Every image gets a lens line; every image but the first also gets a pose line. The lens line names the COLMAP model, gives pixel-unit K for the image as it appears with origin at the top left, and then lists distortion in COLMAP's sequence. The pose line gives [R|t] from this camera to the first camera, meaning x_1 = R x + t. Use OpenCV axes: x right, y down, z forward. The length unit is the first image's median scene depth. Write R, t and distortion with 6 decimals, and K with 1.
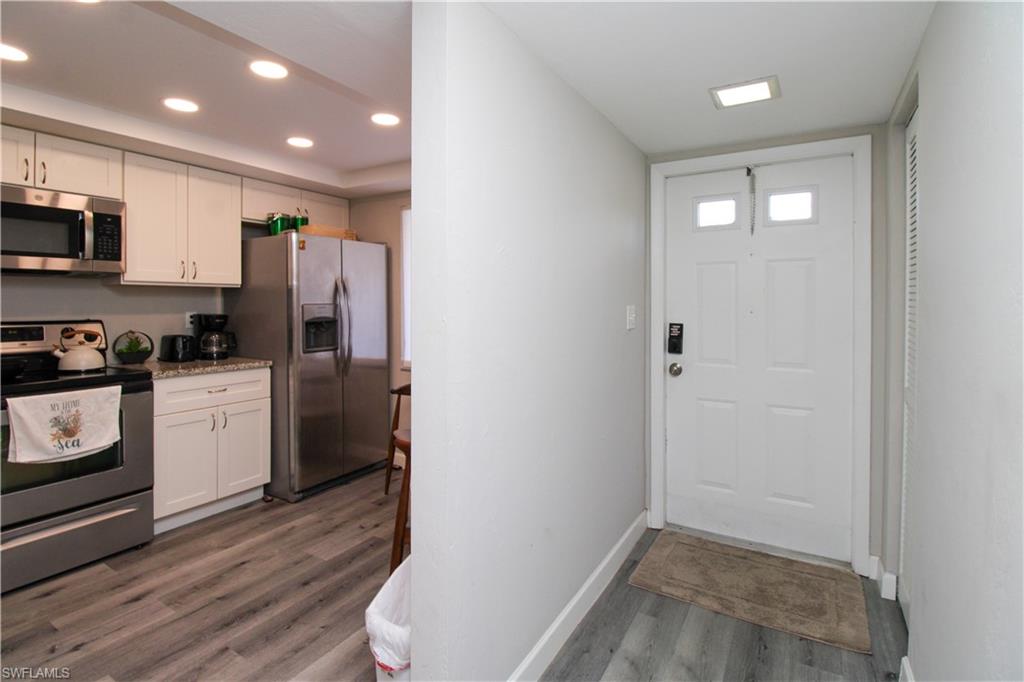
lens RADIAL K [[511.0, 0, 505.0], [0, 511.0, 301.5], [0, 0, 1]] dist [-0.000843, -0.000765]
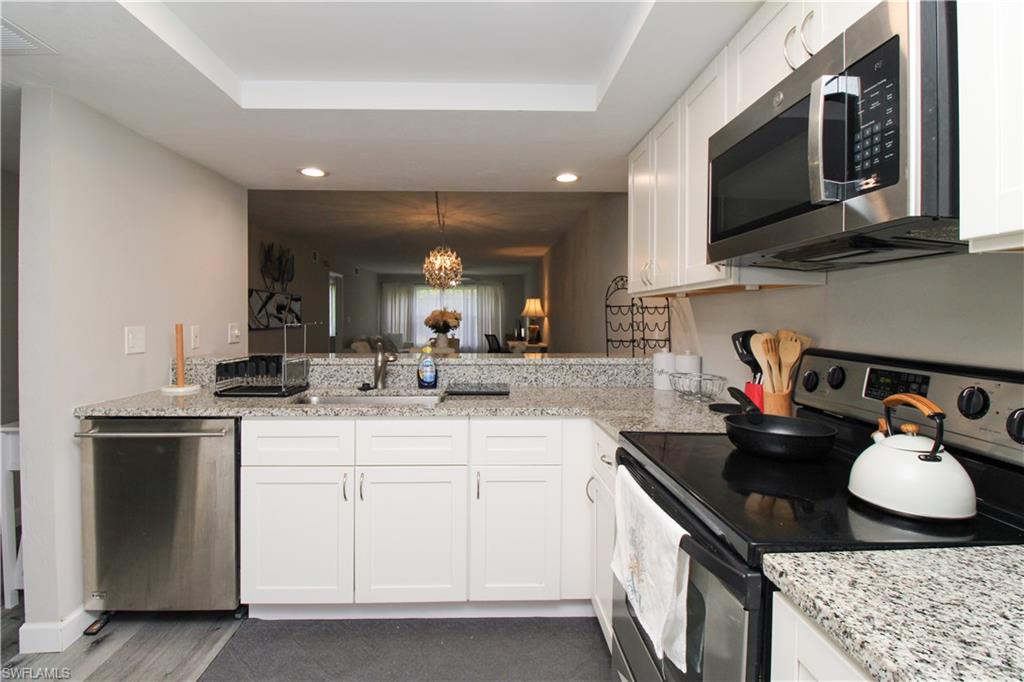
lens RADIAL K [[511.0, 0, 505.0], [0, 511.0, 301.5], [0, 0, 1]] dist [-0.000843, -0.000765]
pose [[-0.832570, -0.024866, -0.553362, -0.399072], [-0.009490, 0.999486, -0.030634, 0.005203], [0.553839, -0.020254, -0.832377, 1.157411]]
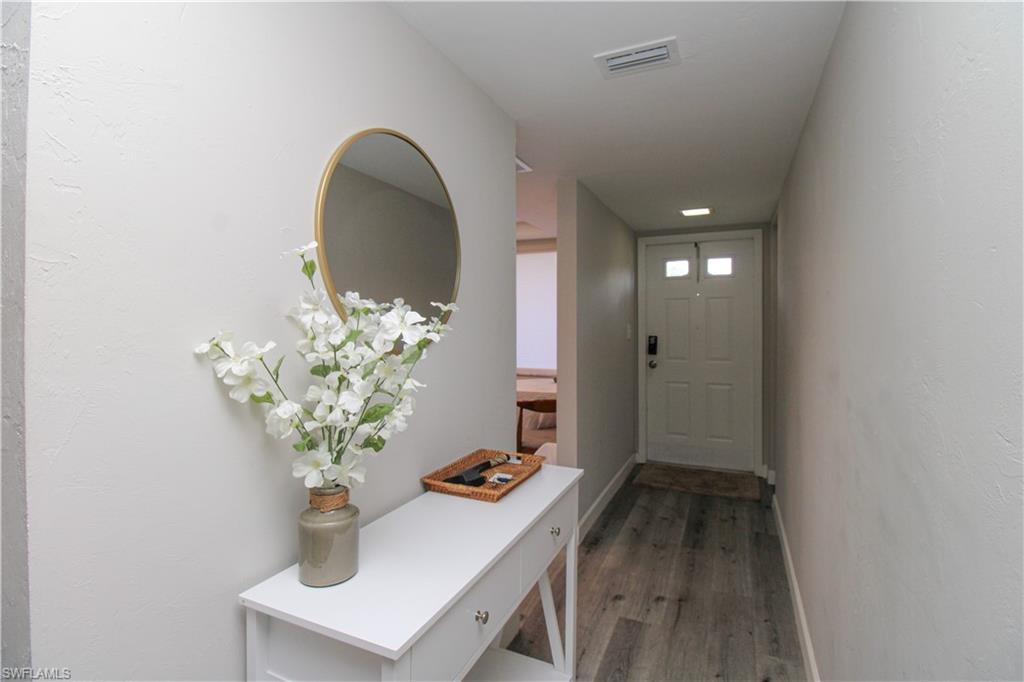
lens RADIAL K [[499.3, 0, 511.6], [0, 499.3, 319.2], [0, 0, 1]] dist [-0.001917, -0.000803]
pose [[0.993596, -0.000845, 0.112984, -0.300957], [0.001768, 0.999966, -0.008065, 0.001777], [-0.112974, 0.008213, 0.993564, -0.542216]]
